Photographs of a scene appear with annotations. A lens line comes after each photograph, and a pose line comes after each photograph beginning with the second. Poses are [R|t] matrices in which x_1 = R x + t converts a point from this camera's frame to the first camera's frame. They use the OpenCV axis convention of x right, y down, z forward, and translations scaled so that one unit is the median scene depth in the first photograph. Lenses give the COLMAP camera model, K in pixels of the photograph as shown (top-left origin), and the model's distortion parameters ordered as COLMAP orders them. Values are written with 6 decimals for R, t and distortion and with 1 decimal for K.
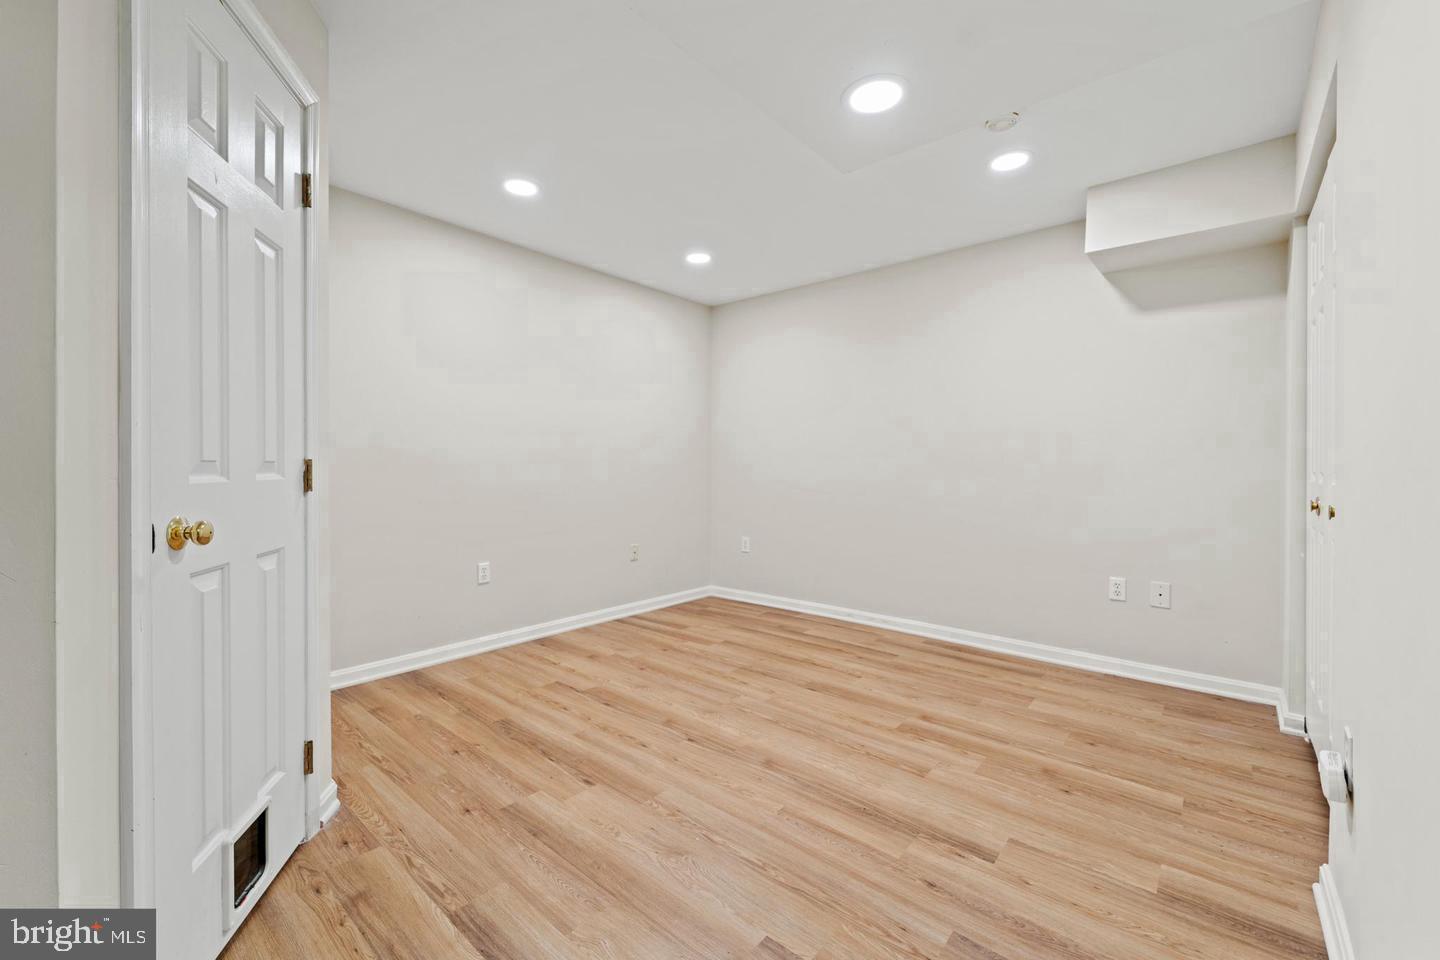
lens RADIAL K [[587.9, 0, 720.0], [0, 587.9, 472.2], [0, 0, 1]] dist [-0.000500, -0.000028]
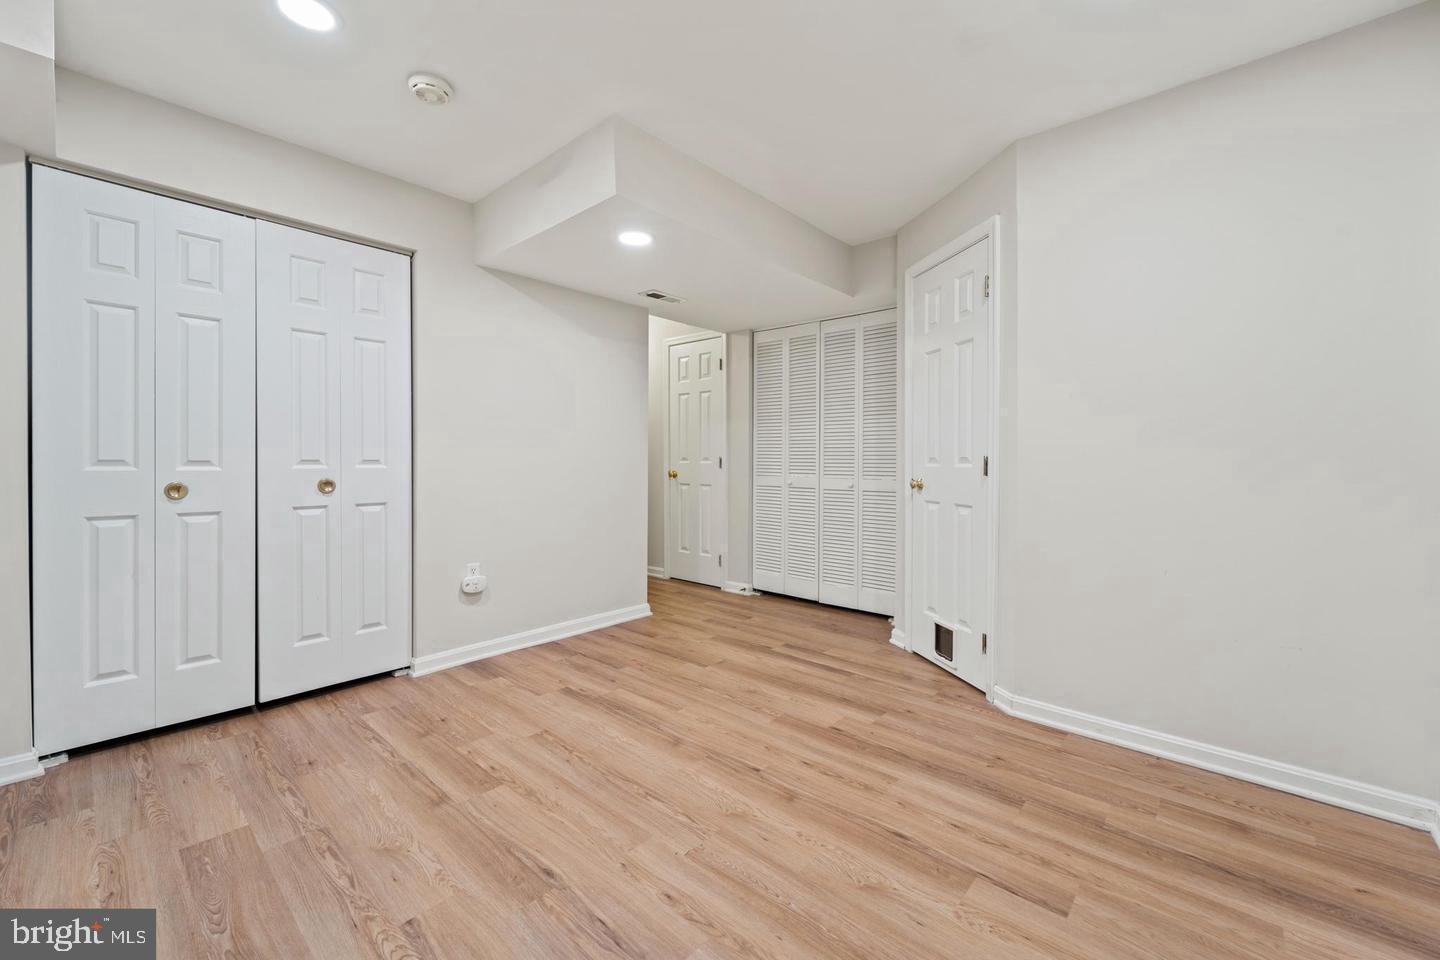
lens RADIAL K [[587.9, 0, 719.6], [0, 587.9, 468.3], [0, 0, 1]] dist [-0.000500, -0.000028]
pose [[-0.999785, -0.006400, 0.019726, -0.010420], [-0.005977, 0.999752, 0.021448, -0.013043], [-0.019858, 0.021326, -0.999575, 1.984756]]
